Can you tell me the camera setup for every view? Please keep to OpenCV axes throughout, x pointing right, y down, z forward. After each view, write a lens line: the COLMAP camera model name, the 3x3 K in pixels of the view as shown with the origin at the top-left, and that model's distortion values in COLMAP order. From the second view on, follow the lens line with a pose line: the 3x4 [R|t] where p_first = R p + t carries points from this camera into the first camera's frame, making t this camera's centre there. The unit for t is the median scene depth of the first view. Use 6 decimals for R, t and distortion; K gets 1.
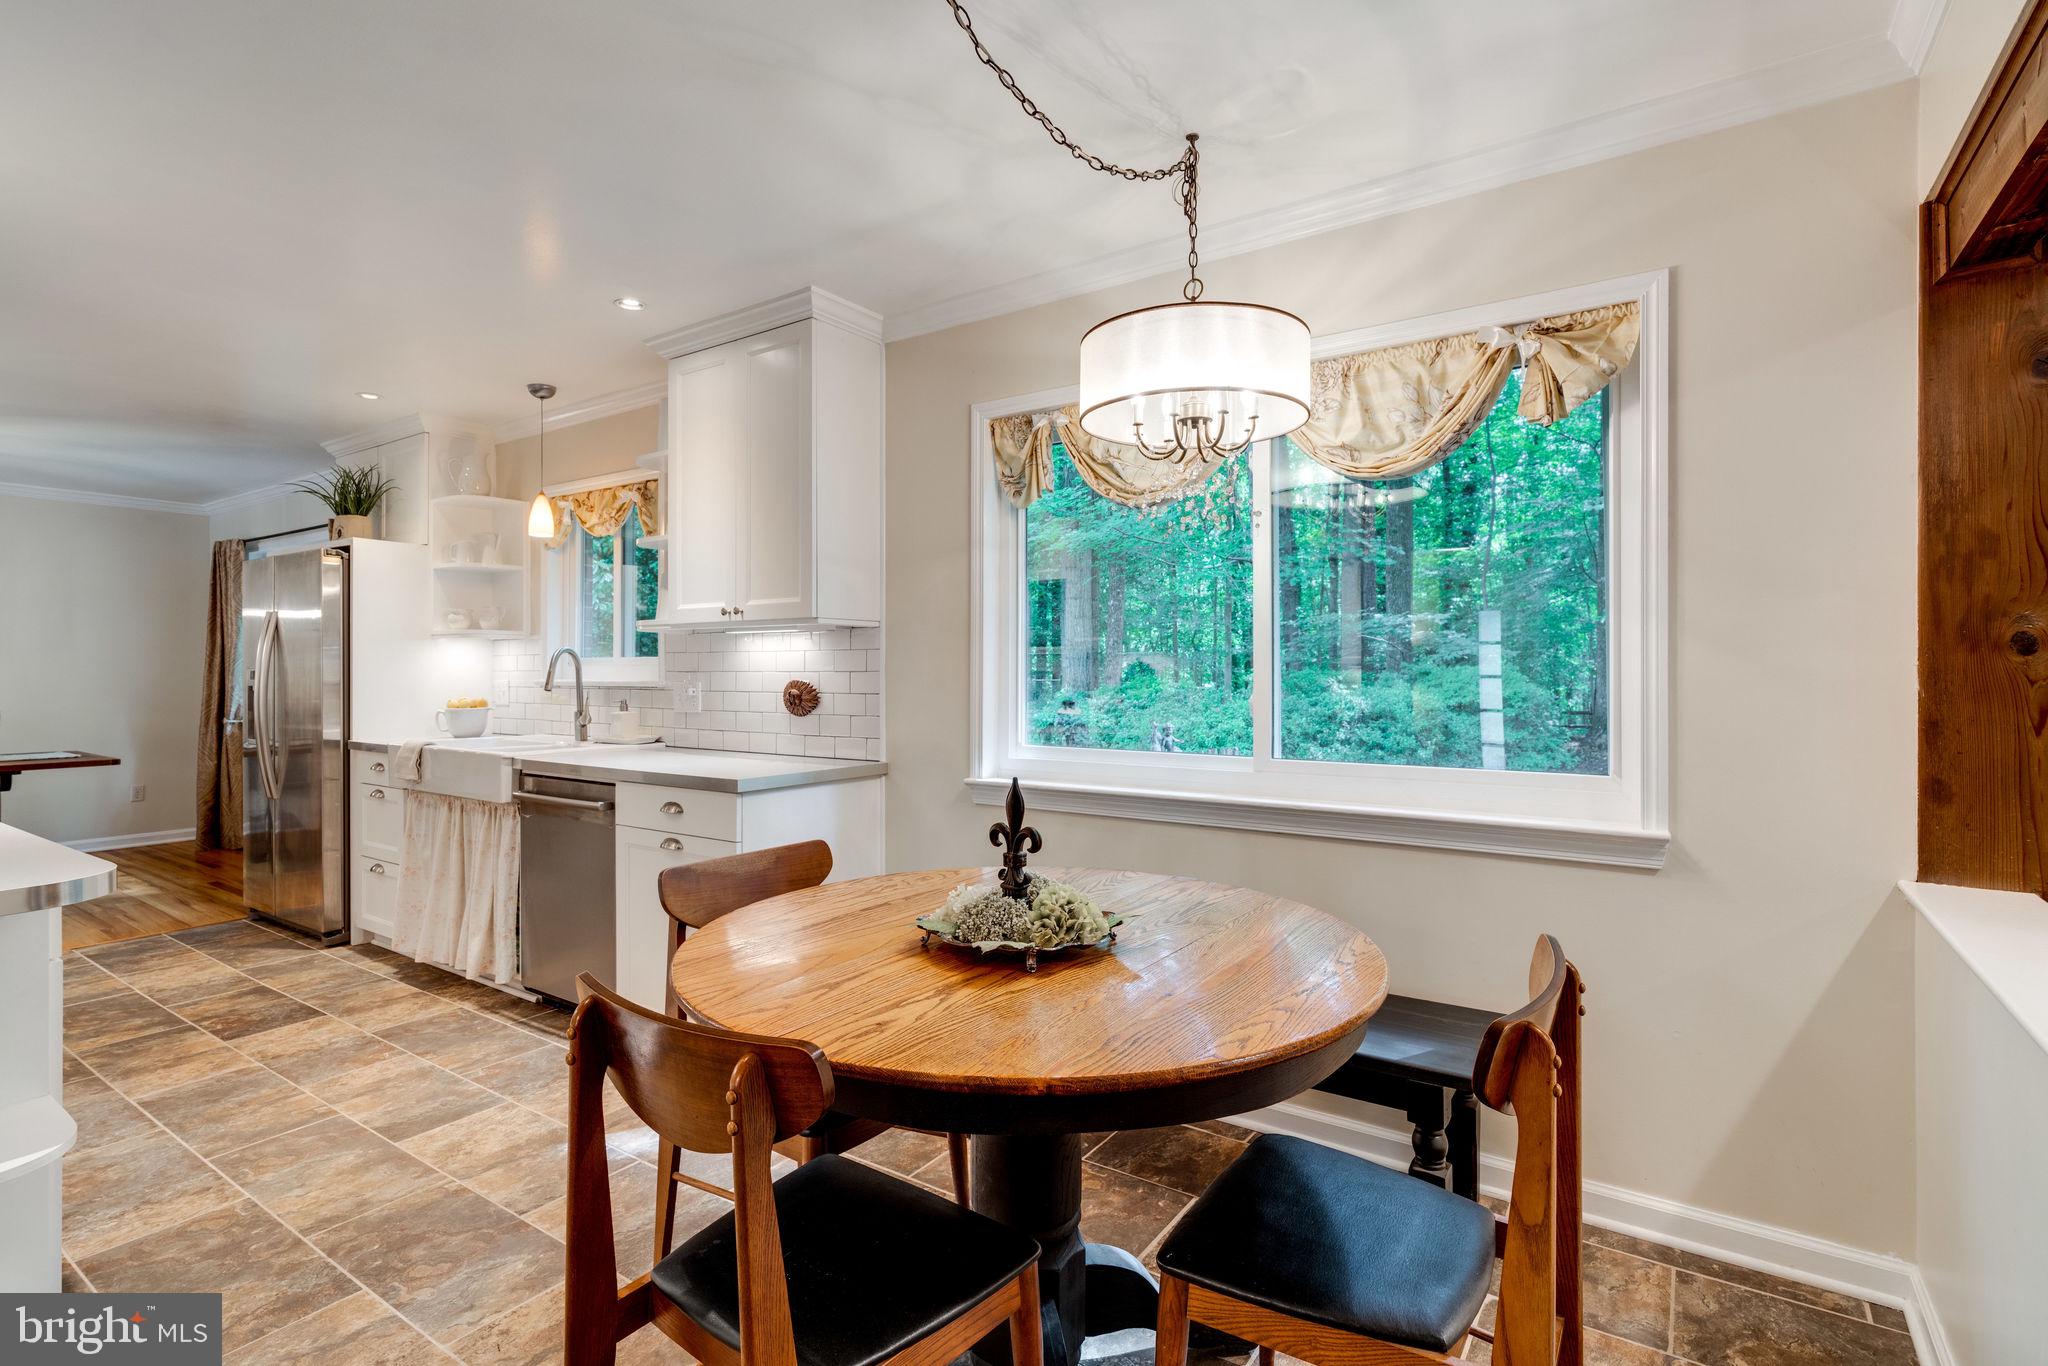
lens RADIAL K [[982.6, 0, 1015.8], [0, 982.6, 676.0], [0, 0, 1]] dist [-0.000350, 0.001424]
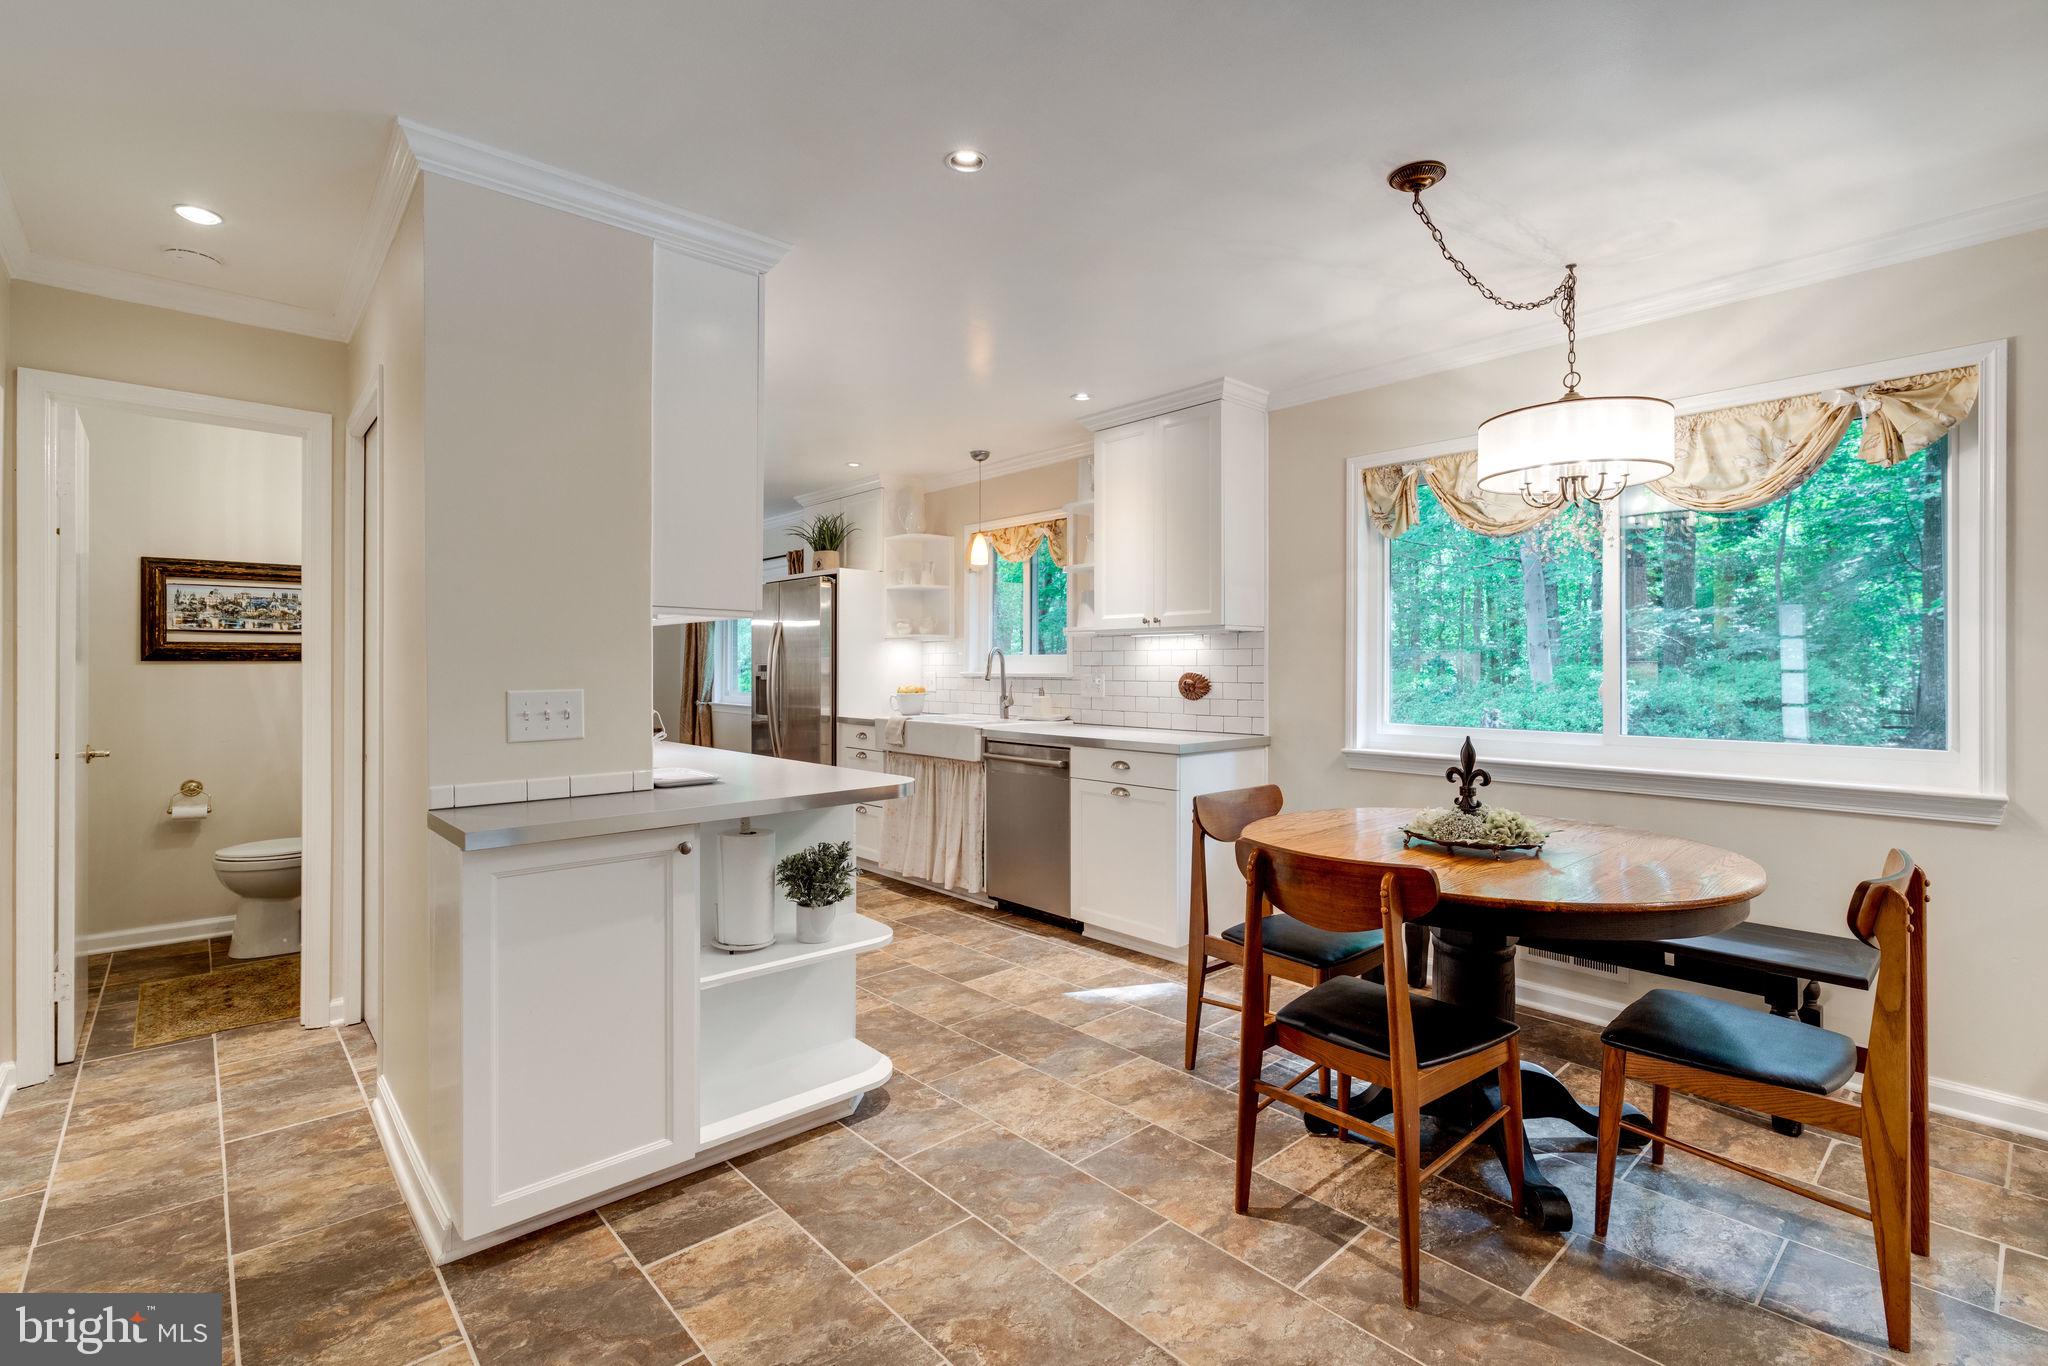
lens RADIAL K [[933.3, 0, 1021.5], [0, 933.3, 670.7], [0, 0, 1]] dist [0.001847, 0.002706]
pose [[0.973362, 0.001279, -0.229269, -0.182468], [-0.001262, 0.999999, 0.000222, 0.002216], [0.229269, 0.000073, 0.973363, -0.291956]]
